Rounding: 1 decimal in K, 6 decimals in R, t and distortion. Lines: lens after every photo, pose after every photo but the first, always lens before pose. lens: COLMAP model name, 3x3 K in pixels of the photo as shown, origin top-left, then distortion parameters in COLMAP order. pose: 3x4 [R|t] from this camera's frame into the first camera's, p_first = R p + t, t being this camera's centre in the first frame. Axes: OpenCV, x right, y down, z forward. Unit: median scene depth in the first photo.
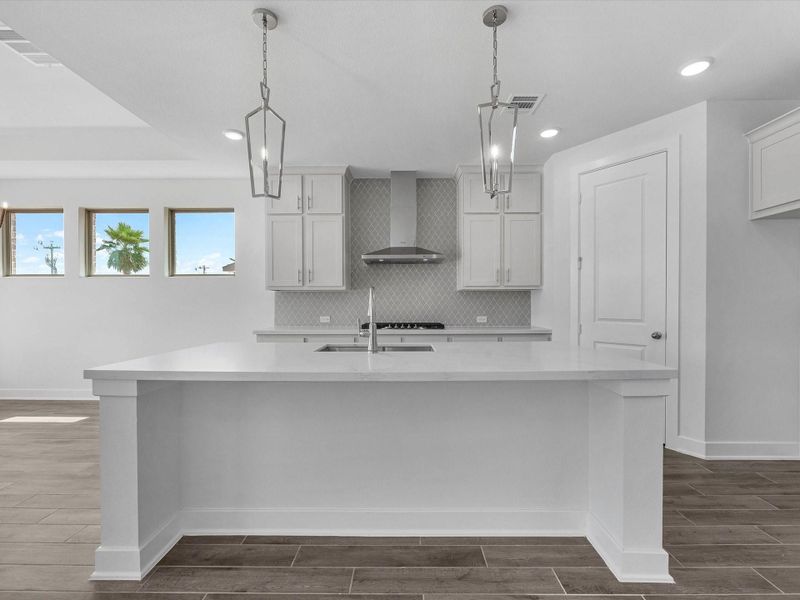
lens RADIAL K [[366.6, 0, 396.2], [0, 366.6, 302.4], [0, 0, 1]] dist [-0.003664, 0.000002]
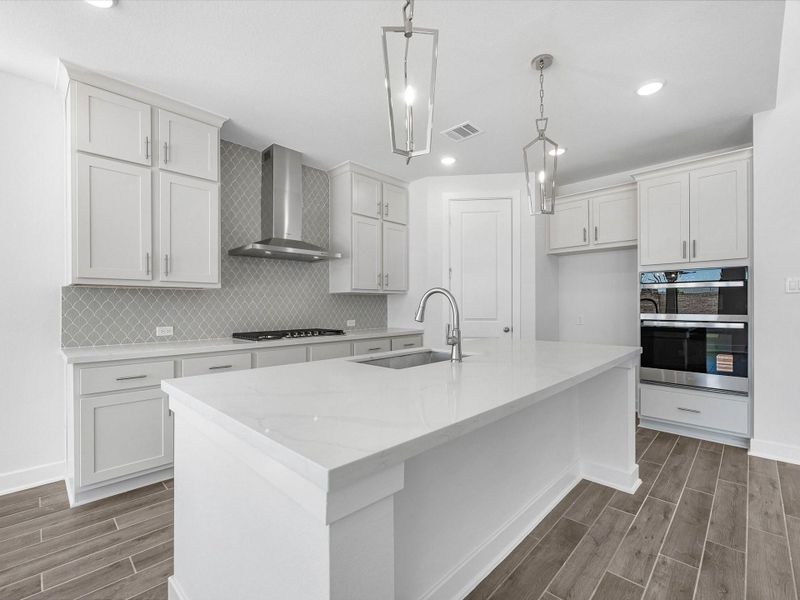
lens RADIAL K [[366.6, 0, 397.0], [0, 366.6, 302.7], [0, 0, 1]] dist [-0.003664, 0.000002]
pose [[0.687501, 0.006158, 0.726157, -0.424652], [0.000841, 0.999957, -0.009276, 0.000952], [-0.726182, 0.006988, 0.687466, 0.254073]]
